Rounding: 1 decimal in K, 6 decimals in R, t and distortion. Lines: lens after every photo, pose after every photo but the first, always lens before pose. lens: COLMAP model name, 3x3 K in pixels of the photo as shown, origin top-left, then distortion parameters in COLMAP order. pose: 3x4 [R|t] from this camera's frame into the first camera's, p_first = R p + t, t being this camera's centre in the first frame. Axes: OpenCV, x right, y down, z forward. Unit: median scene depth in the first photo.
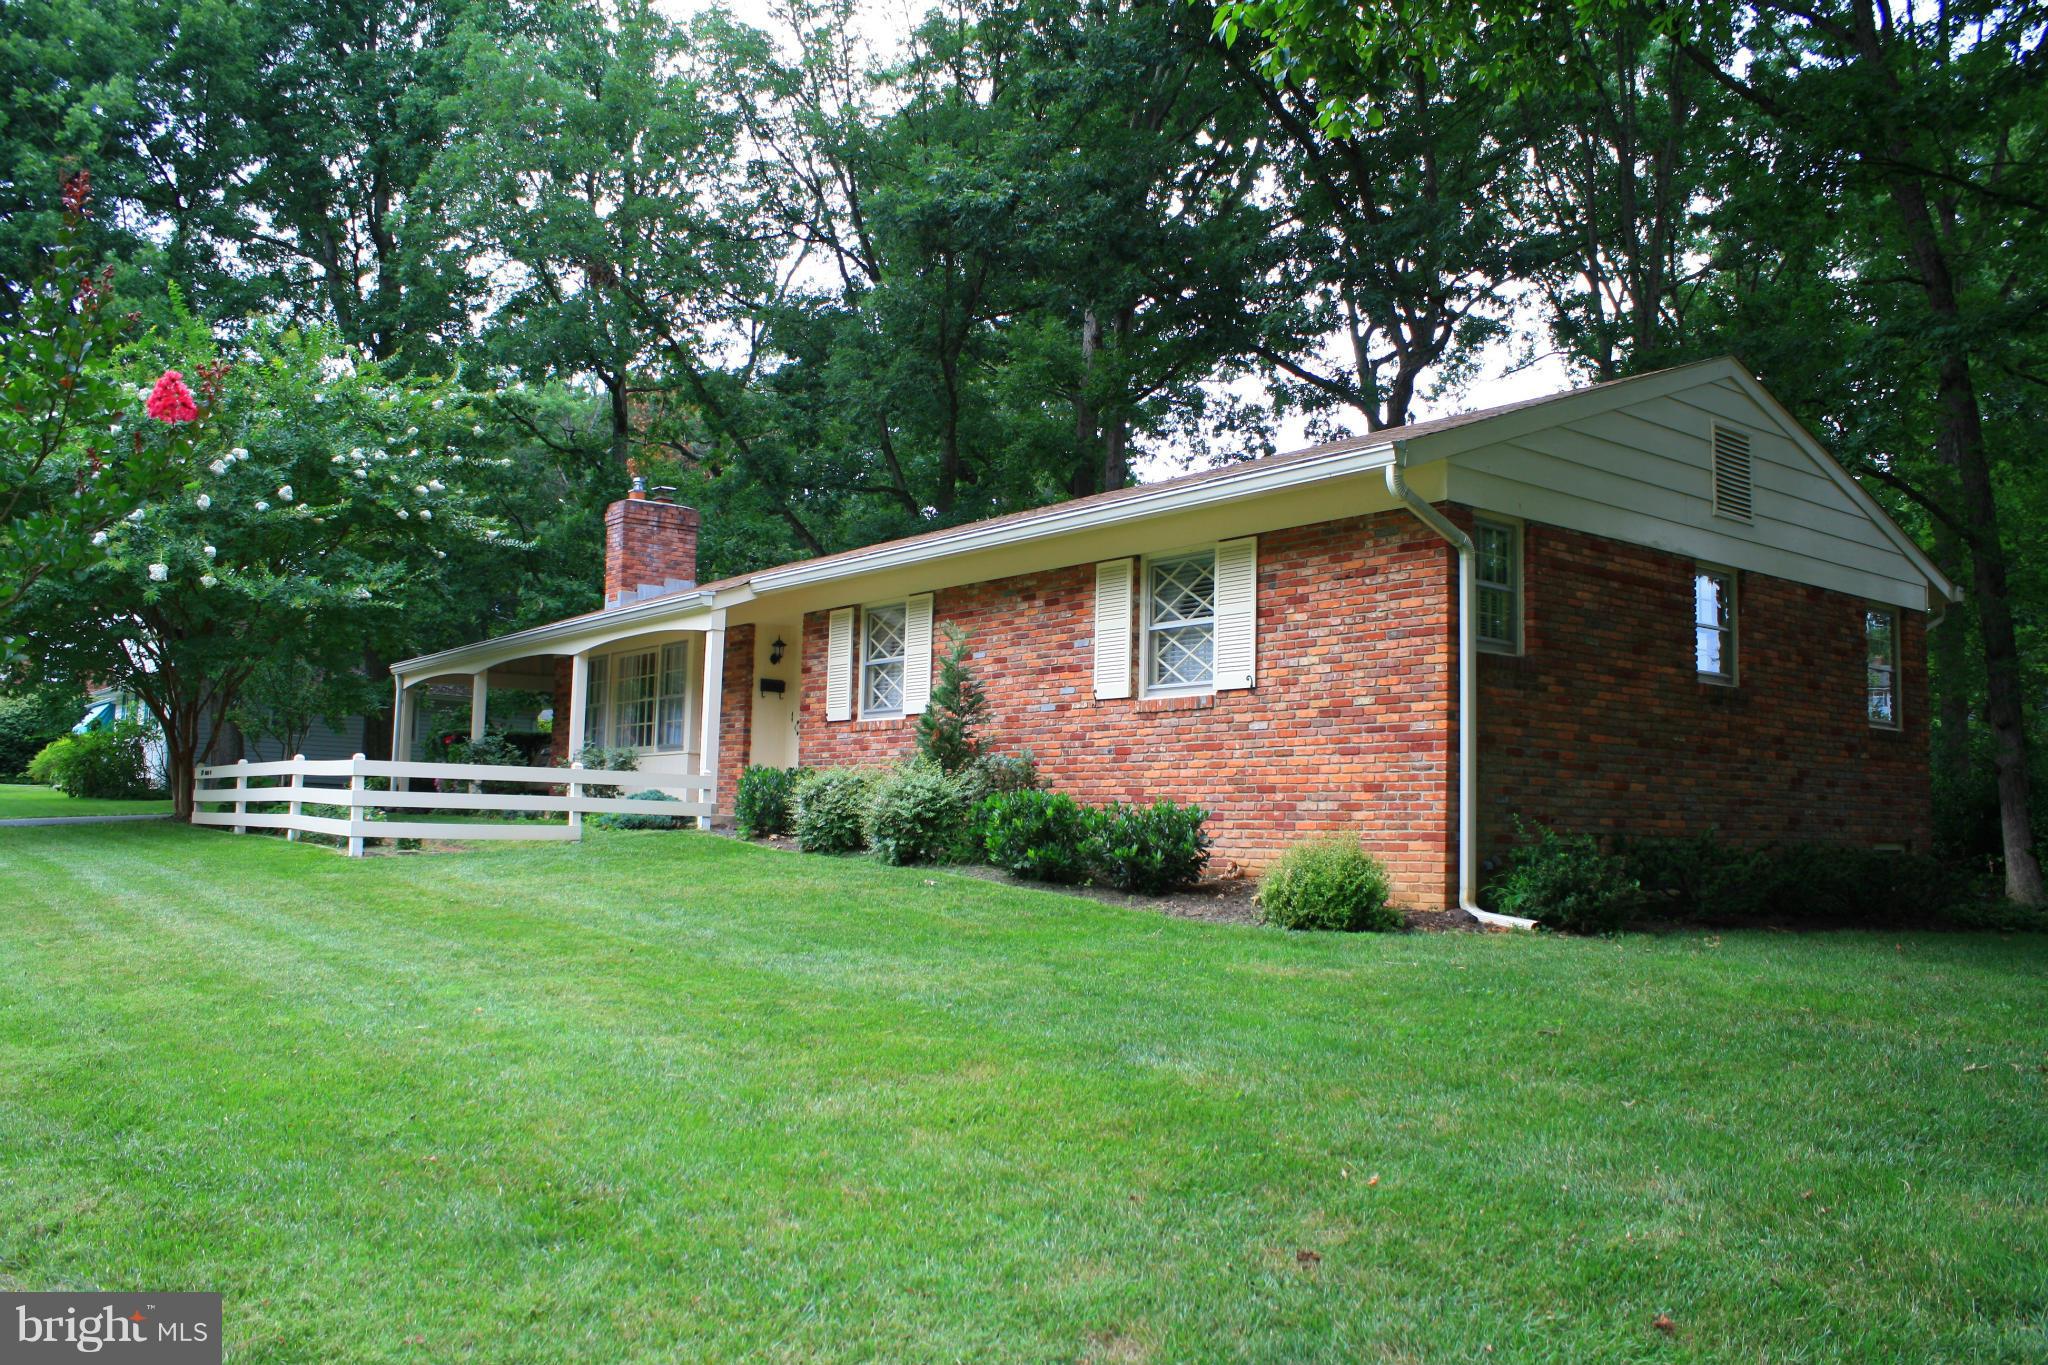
lens RADIAL K [[1714.9, 0, 1025.3], [0, 1714.9, 700.8], [0, 0, 1]] dist [-0.170869, 0.156165]
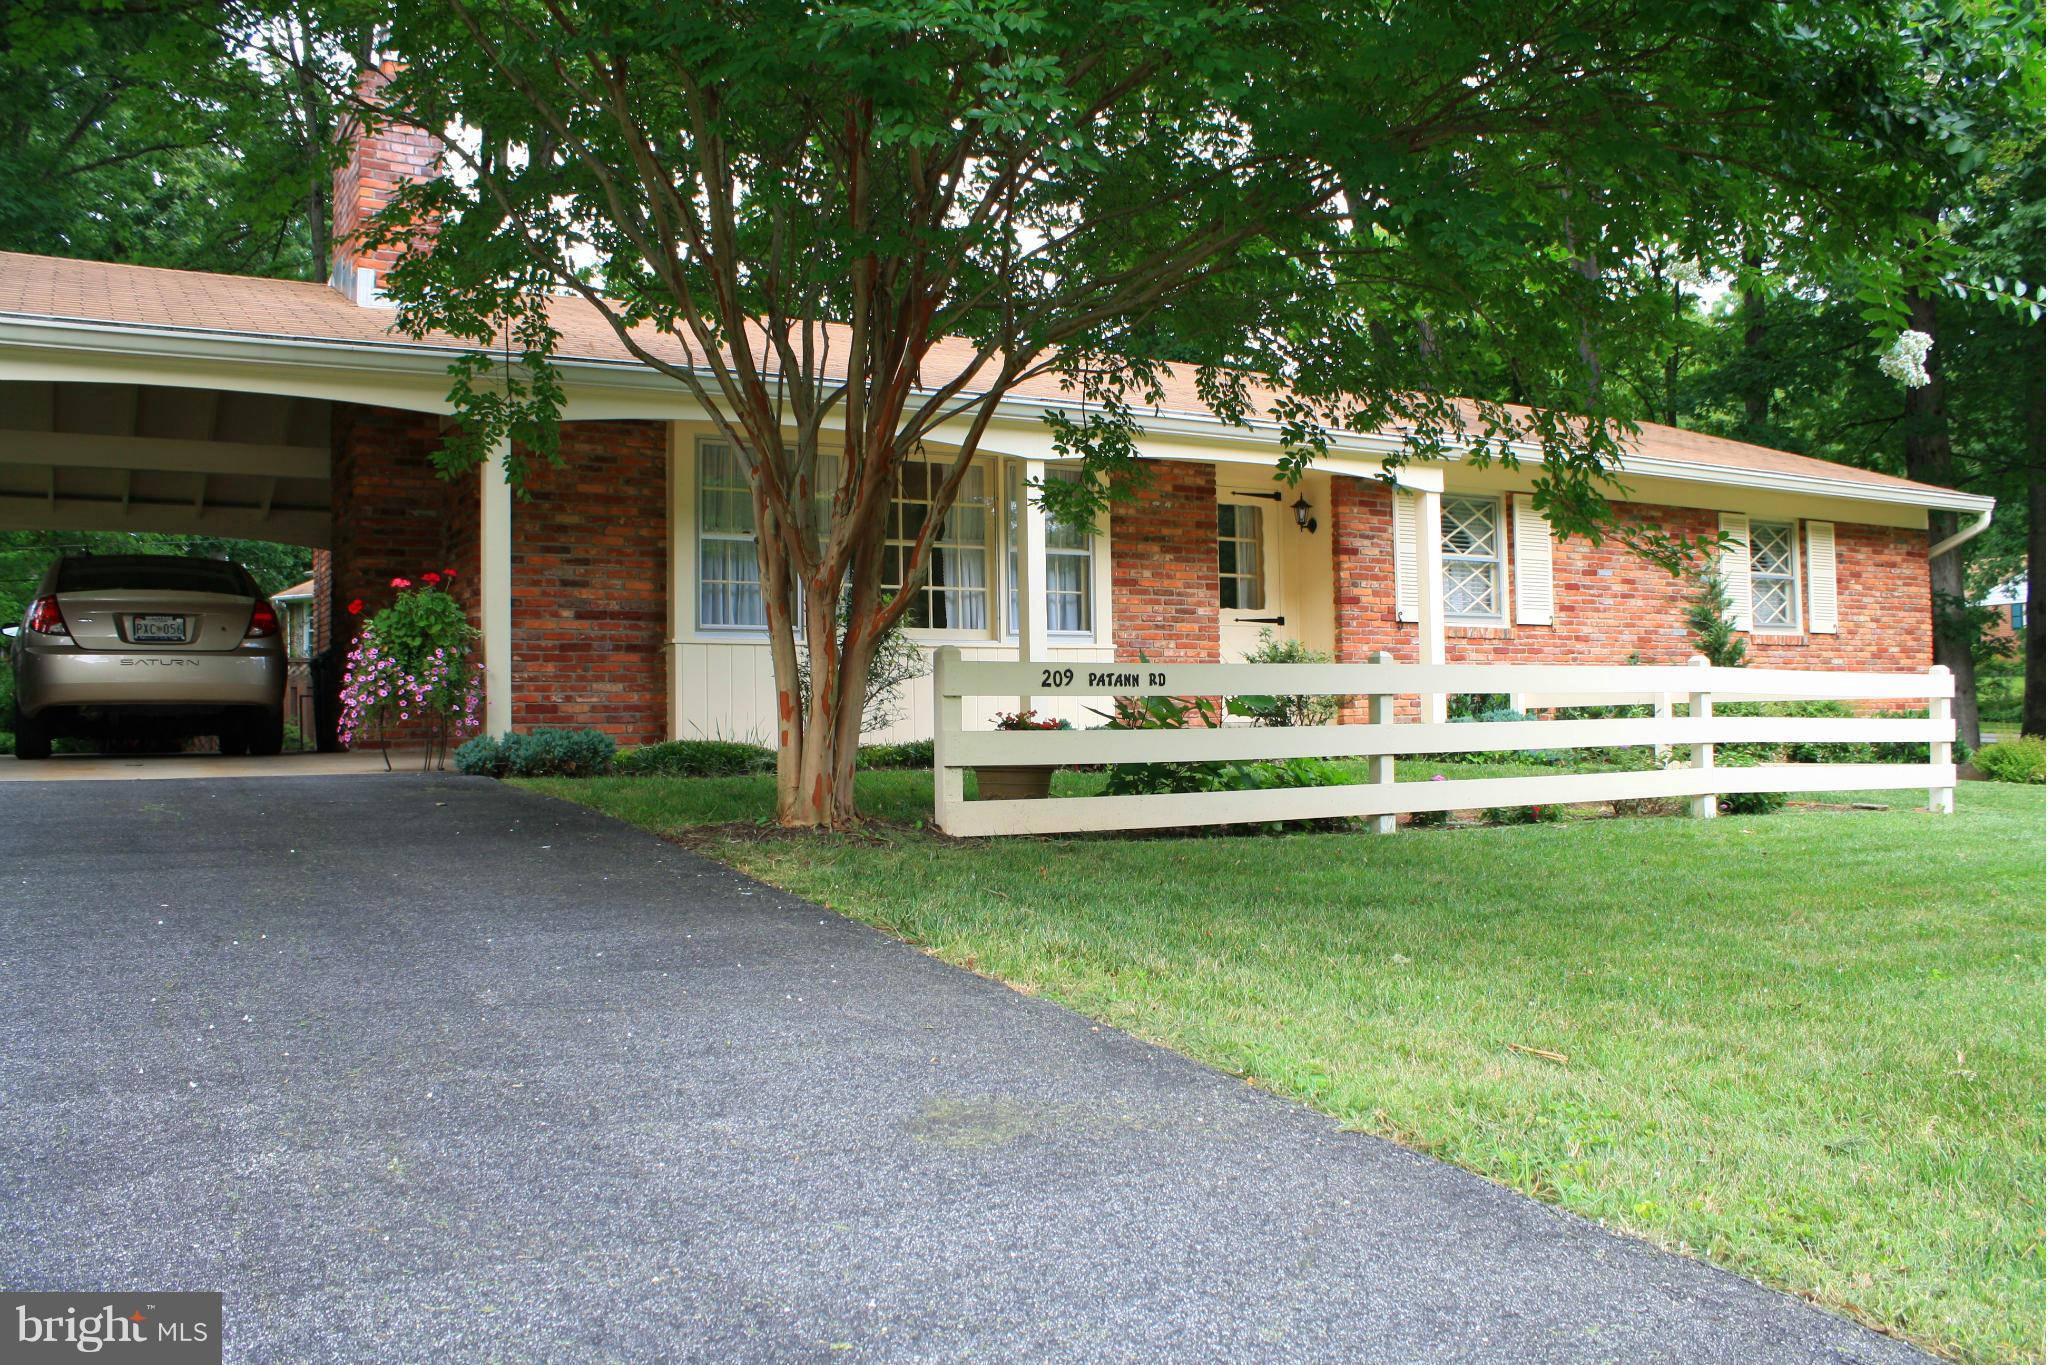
lens RADIAL K [[1737.5, 0, 1027.4], [0, 1737.5, 709.5], [0, 0, 1]] dist [-0.170906, 0.169342]
pose [[0.126471, -0.010484, 0.991915, -1.155288], [-0.060034, 0.998030, 0.018203, 0.060433], [-0.990152, -0.061851, 0.125592, 1.310207]]
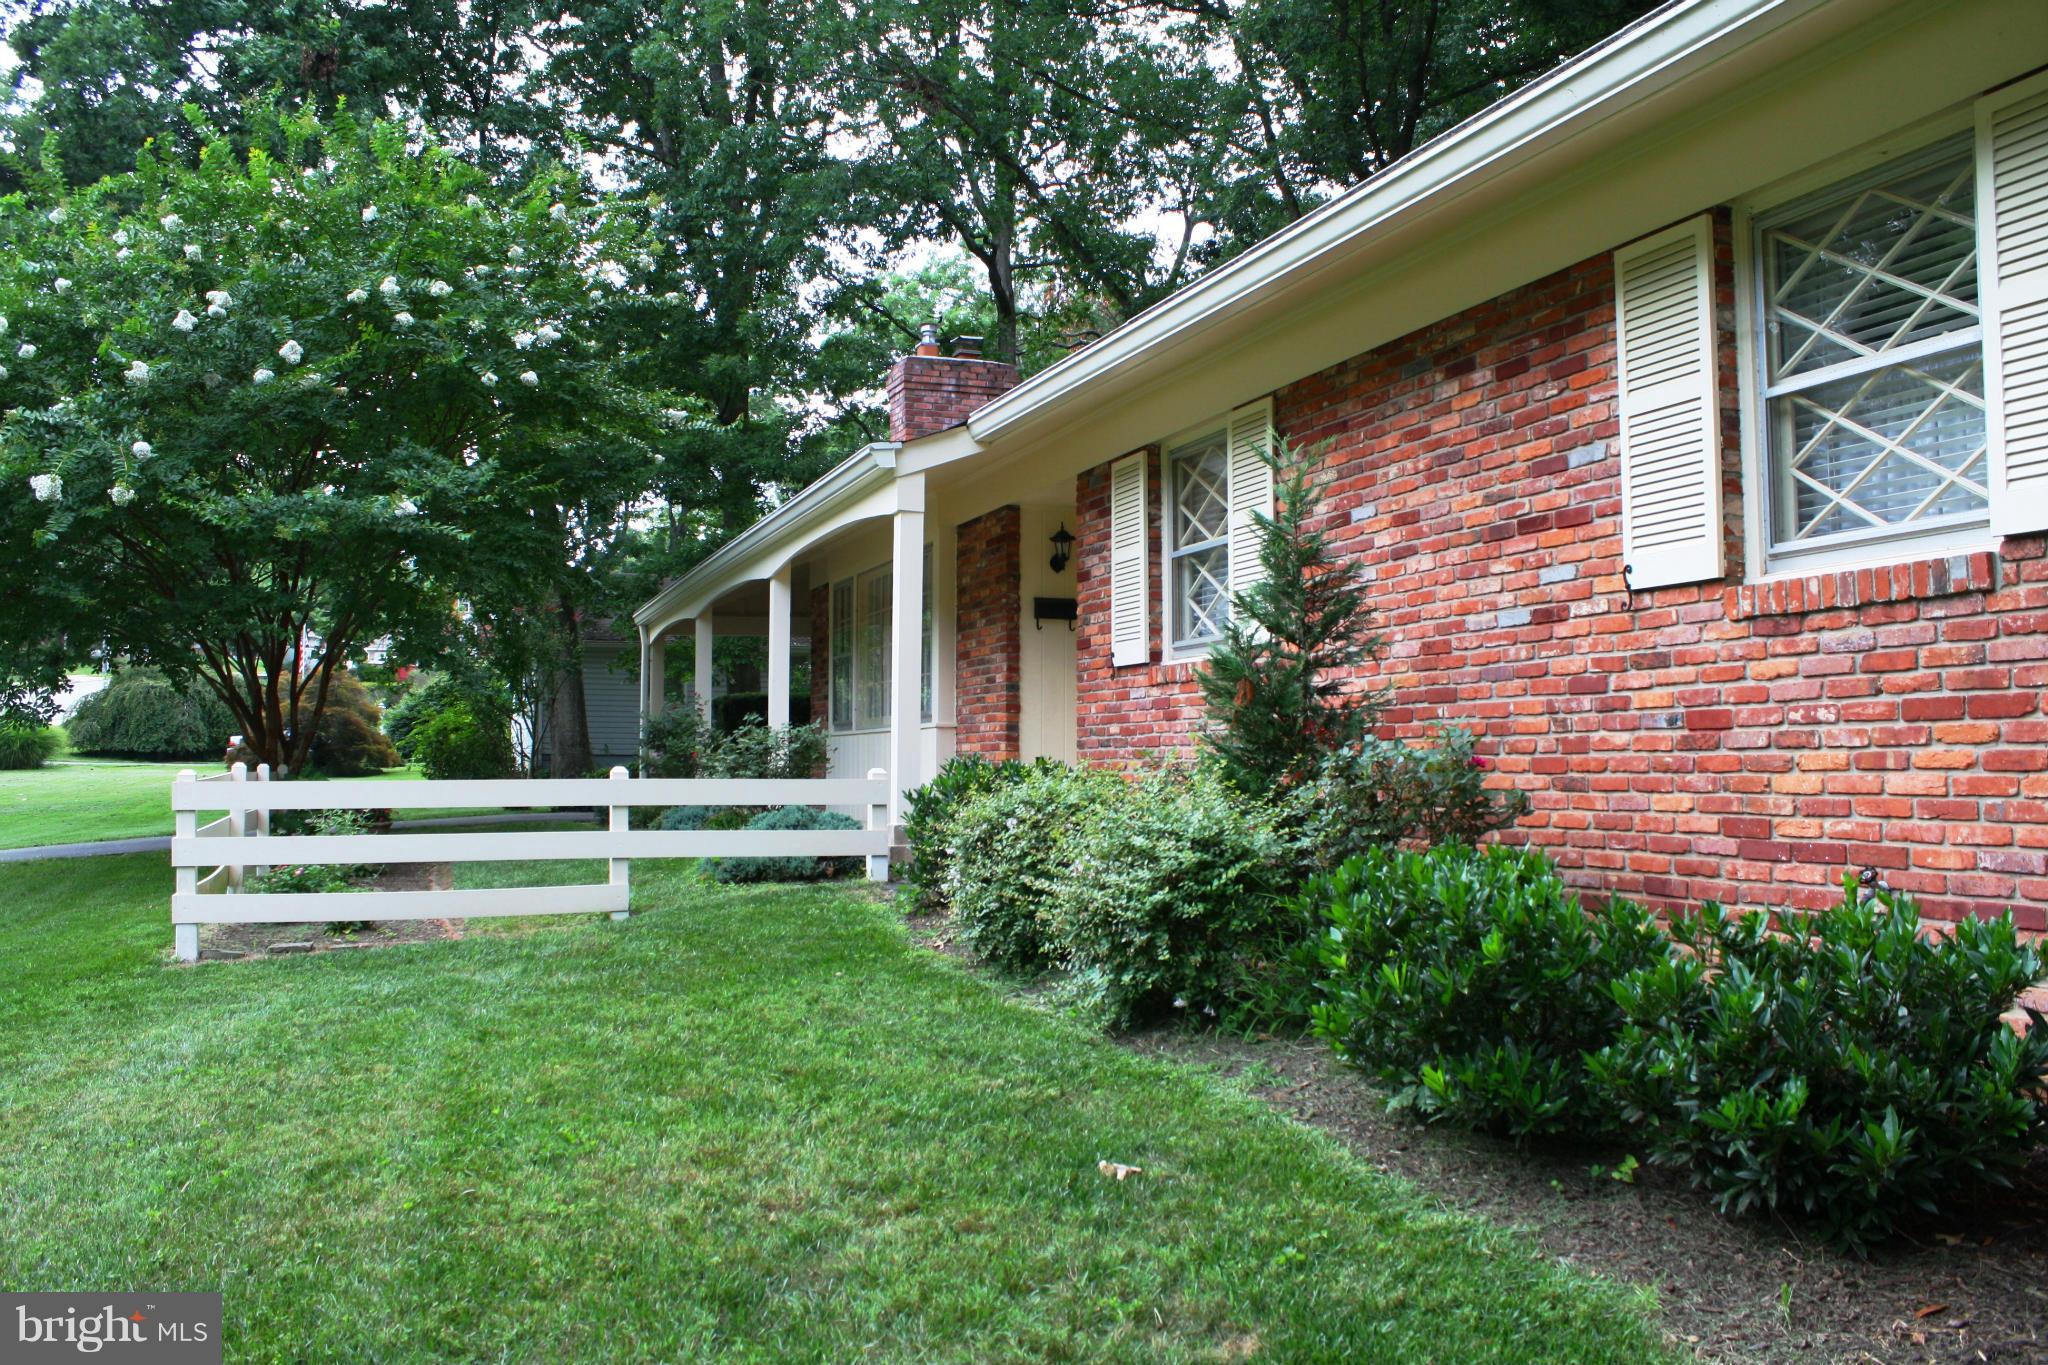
lens RADIAL K [[1714.9, 0, 1025.3], [0, 1714.9, 700.8], [0, 0, 1]] dist [-0.170869, 0.156165]
pose [[0.953957, -0.038627, -0.297445, 0.022160], [0.049819, 0.998304, 0.030136, 0.006071], [0.295776, -0.043566, 0.954263, 0.581792]]
